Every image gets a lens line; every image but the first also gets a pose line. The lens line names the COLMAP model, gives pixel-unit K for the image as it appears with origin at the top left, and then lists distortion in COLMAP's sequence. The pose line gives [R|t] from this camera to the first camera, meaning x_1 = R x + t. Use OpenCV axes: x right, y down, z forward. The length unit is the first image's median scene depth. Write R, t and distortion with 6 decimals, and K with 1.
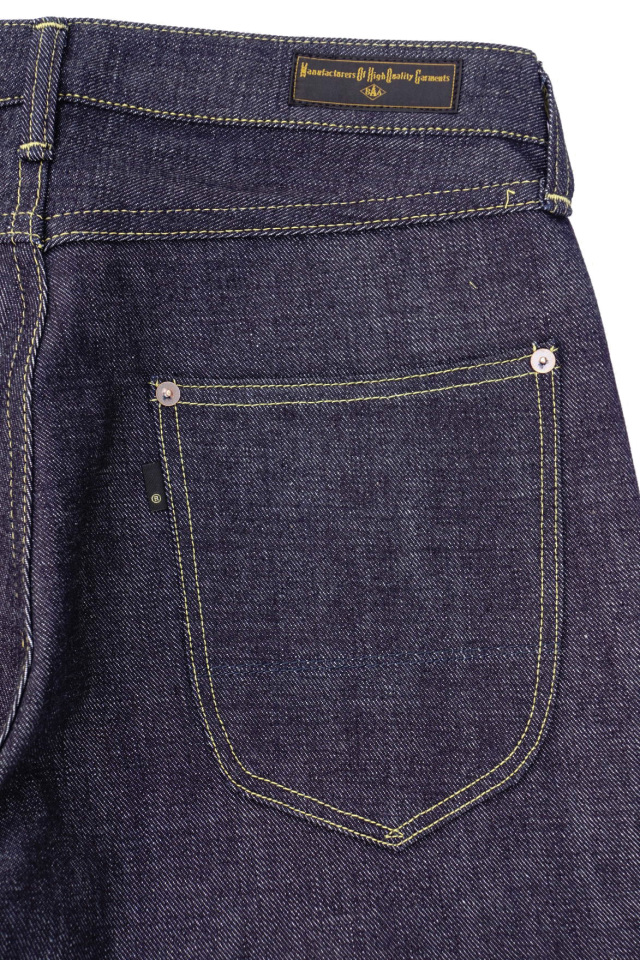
lens RADIAL K [[1790.8, 0, 316.0], [0, 1790.8, 482.4], [0, 0, 1]] dist [0.336950, 0.000000]
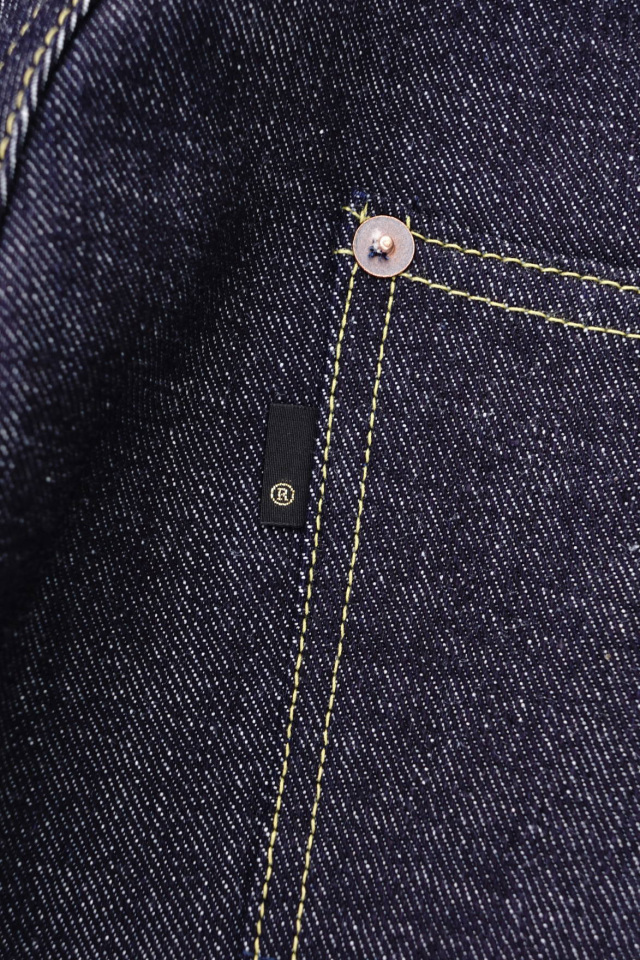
lens RADIAL K [[2132.8, 0, 345.0], [0, 2132.8, 537.5], [0, 0, 1]] dist [0.348454, 0.000000]
pose [[0.957676, 0.247272, -0.147354, -0.006078], [-0.263607, 0.959017, -0.103913, 0.061967], [0.115620, 0.138358, 0.983610, 0.550448]]
